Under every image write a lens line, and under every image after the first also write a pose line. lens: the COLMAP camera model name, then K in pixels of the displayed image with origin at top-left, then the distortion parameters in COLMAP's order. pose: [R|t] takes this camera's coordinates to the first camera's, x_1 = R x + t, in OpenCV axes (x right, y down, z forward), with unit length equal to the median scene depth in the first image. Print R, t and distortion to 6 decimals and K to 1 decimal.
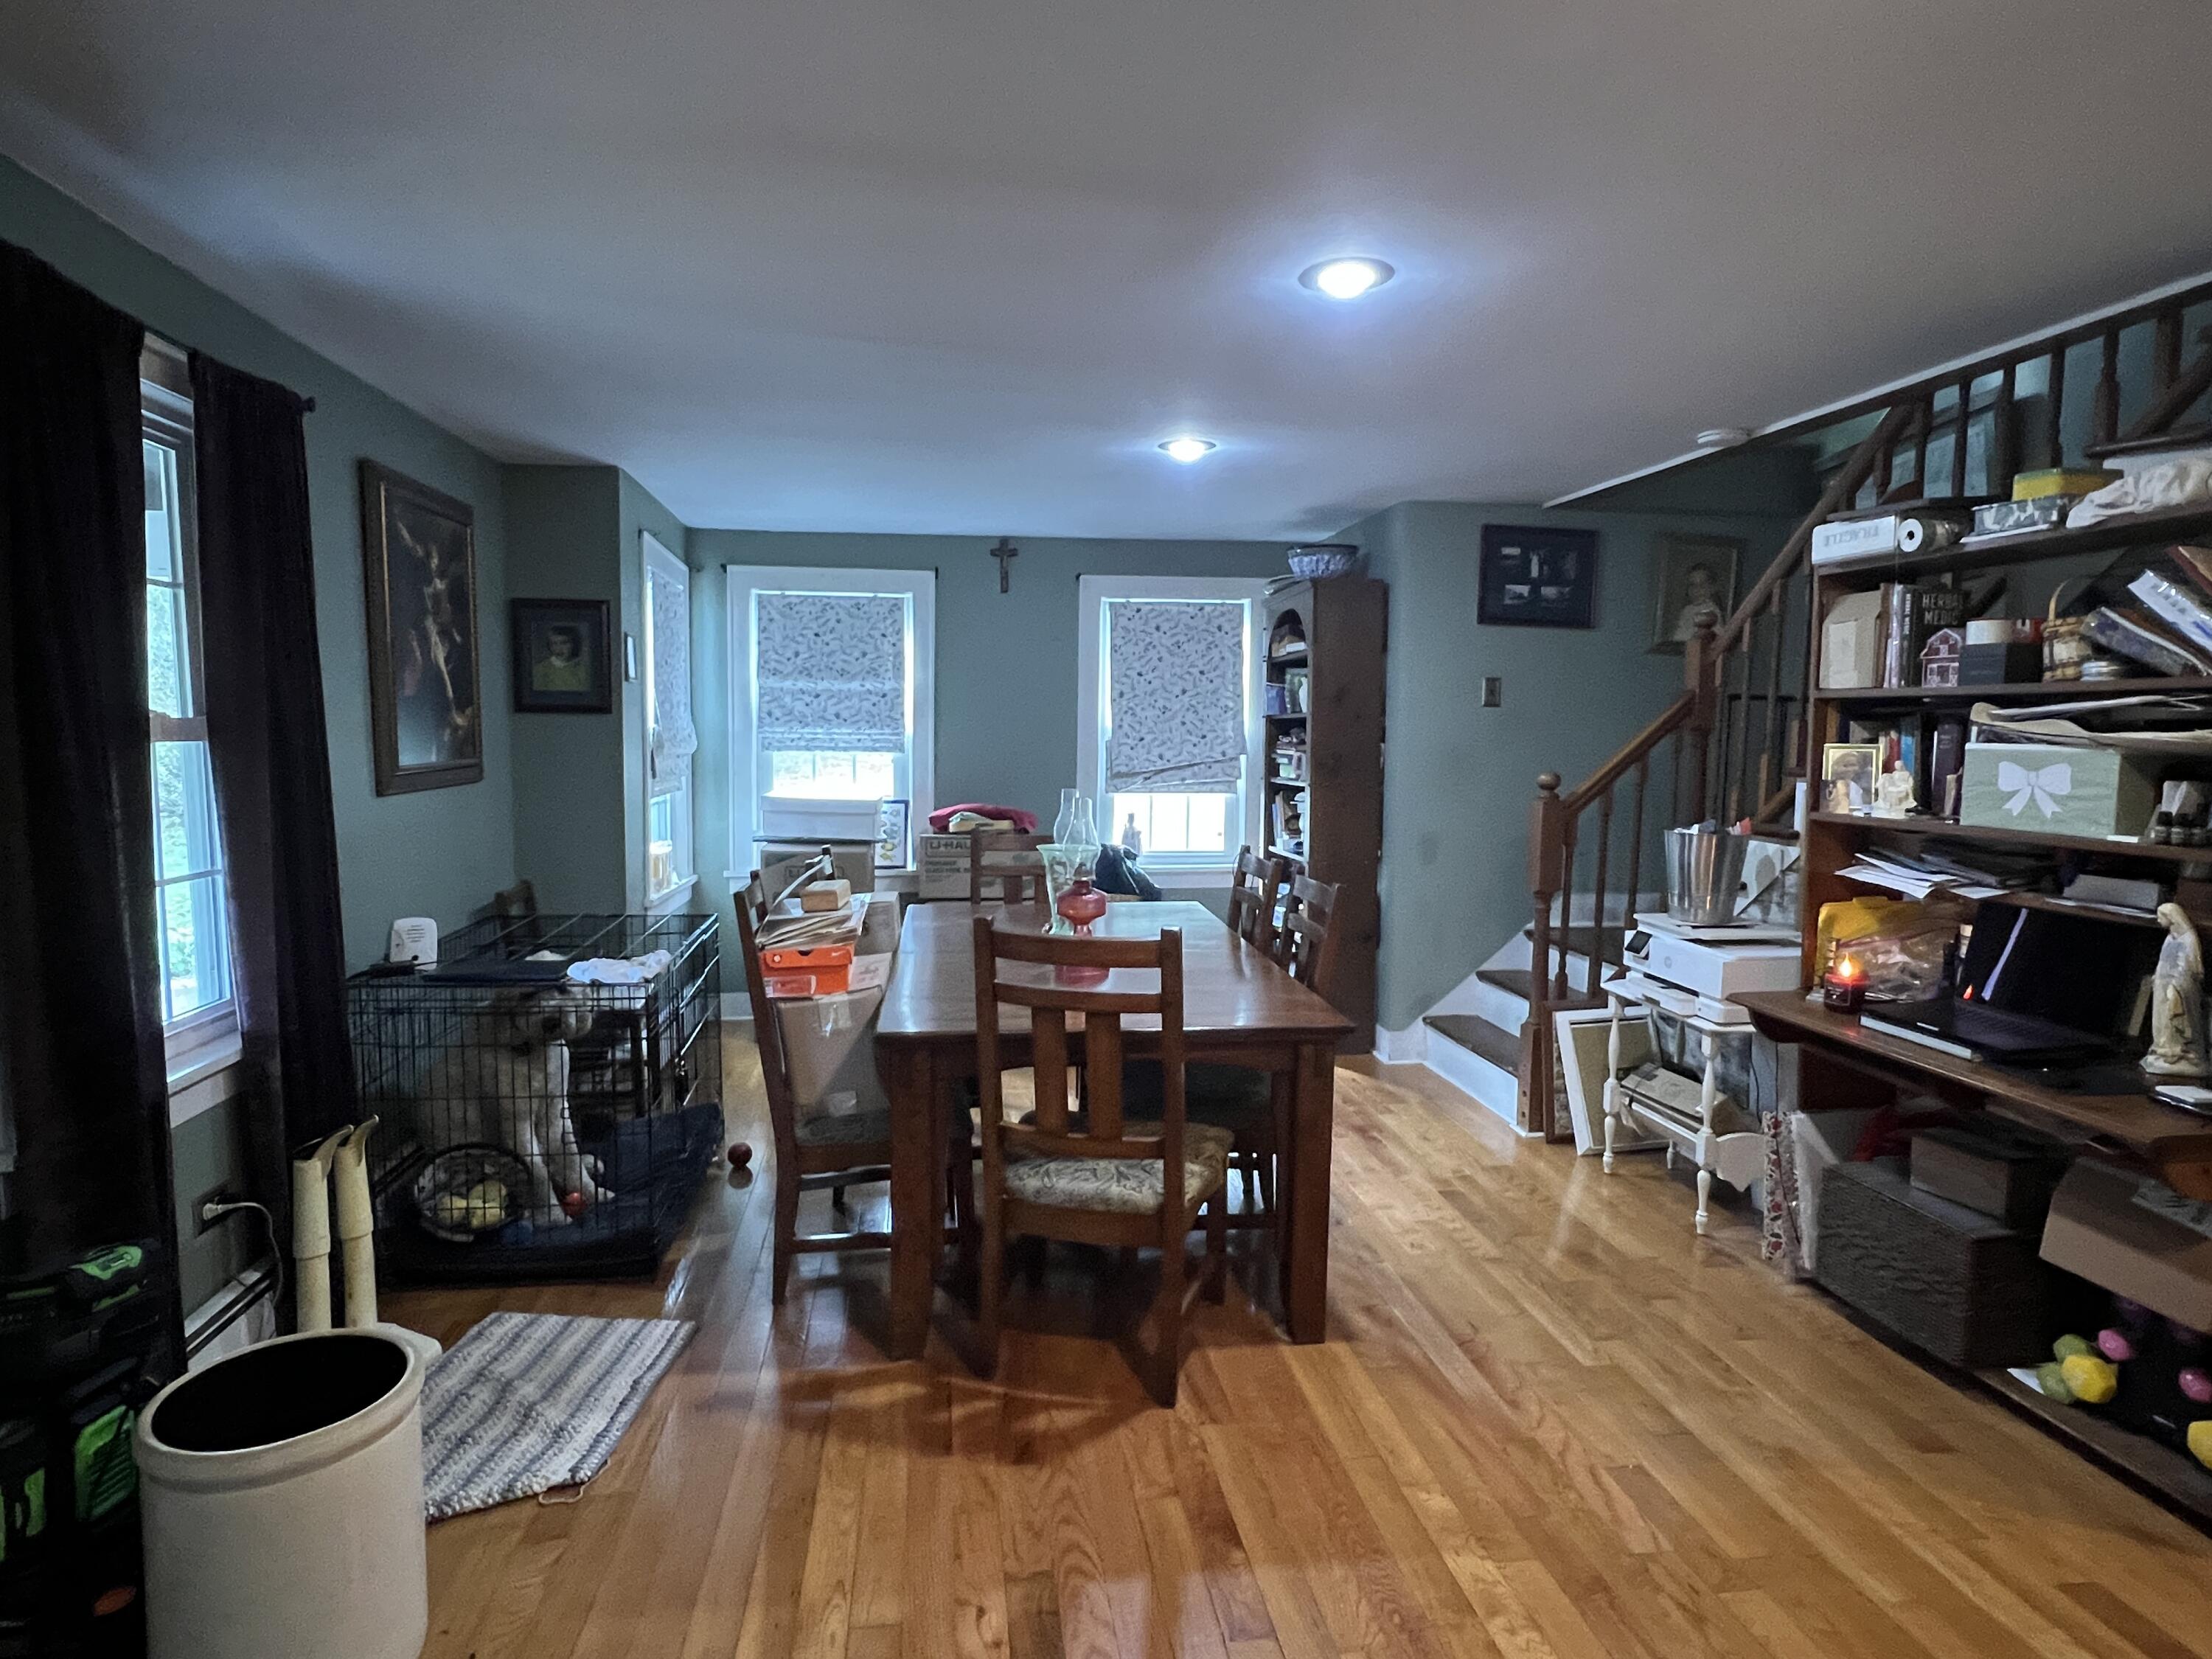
lens RADIAL K [[1179.8, 0, 1106.0], [0, 1179.8, 829.5], [0, 0, 1]] dist [0.000122, -0.000758]
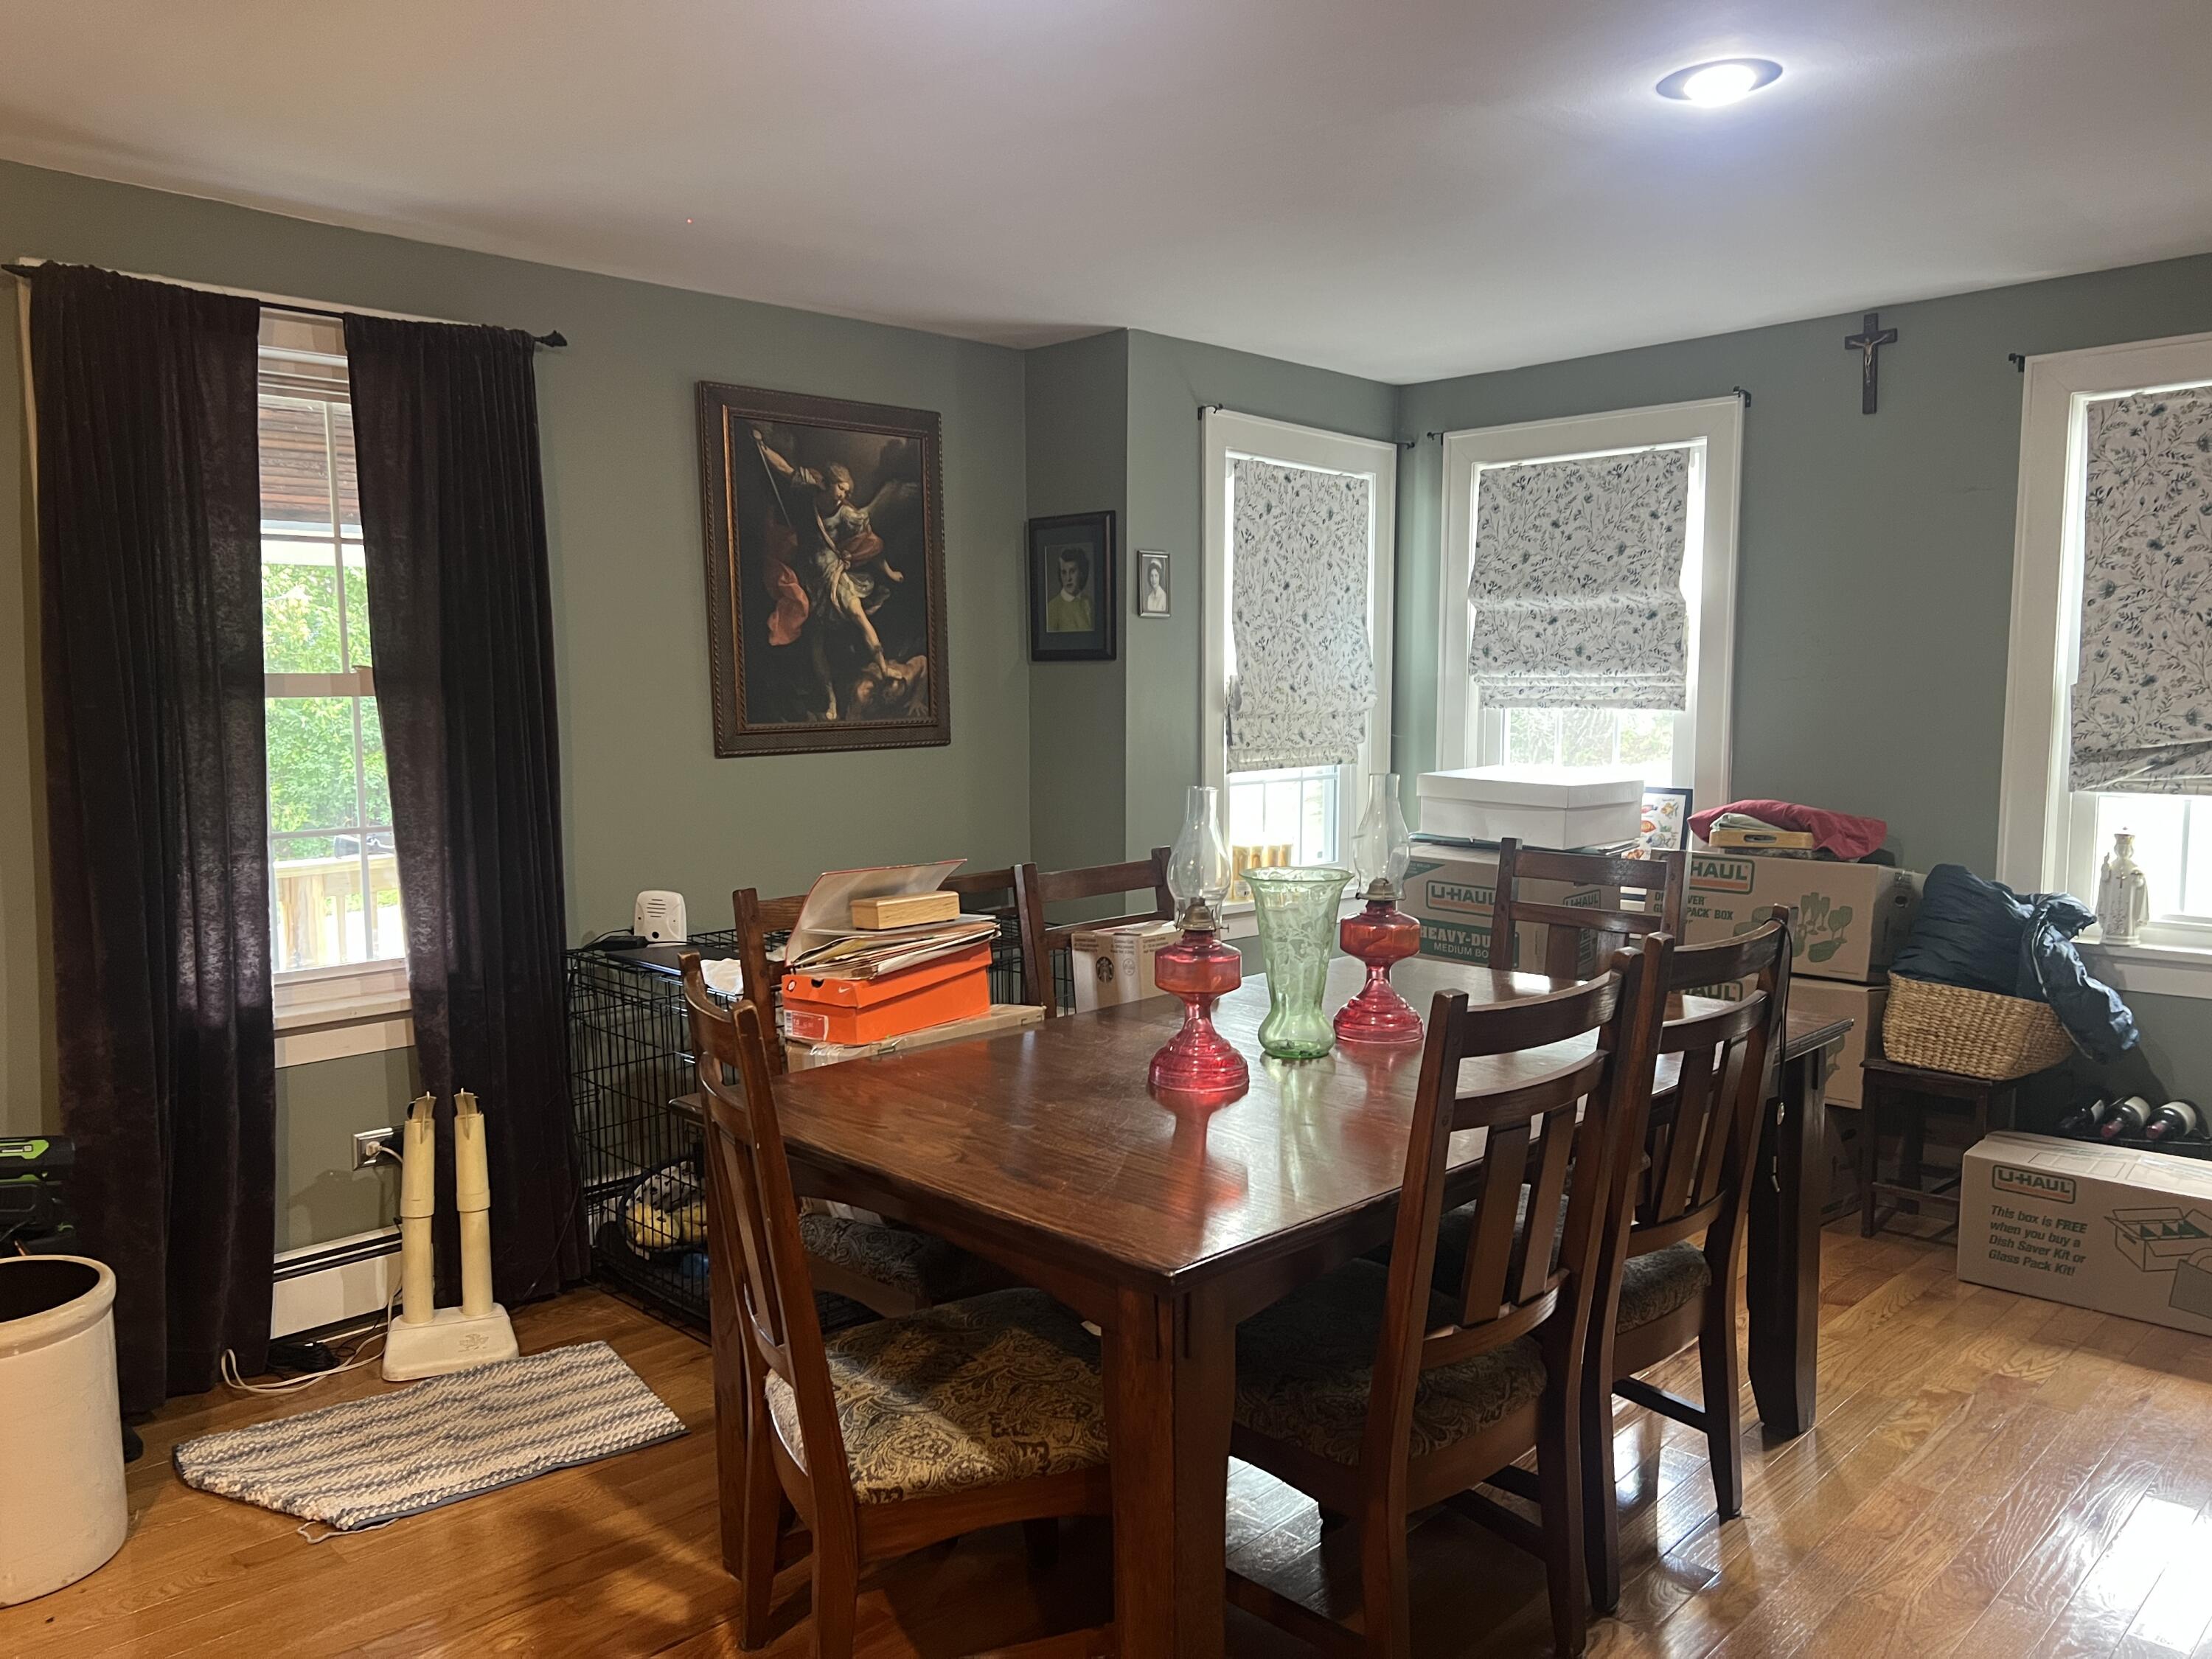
lens RADIAL K [[1664.0, 0, 1093.1], [0, 1664.0, 852.8], [0, 0, 1]] dist [0.045117, -0.043300]
pose [[0.607545, 0.067700, -0.791395, 0.650075], [-0.052682, 0.997602, 0.044897, -0.030527], [0.792536, 0.014415, 0.609655, 0.502166]]
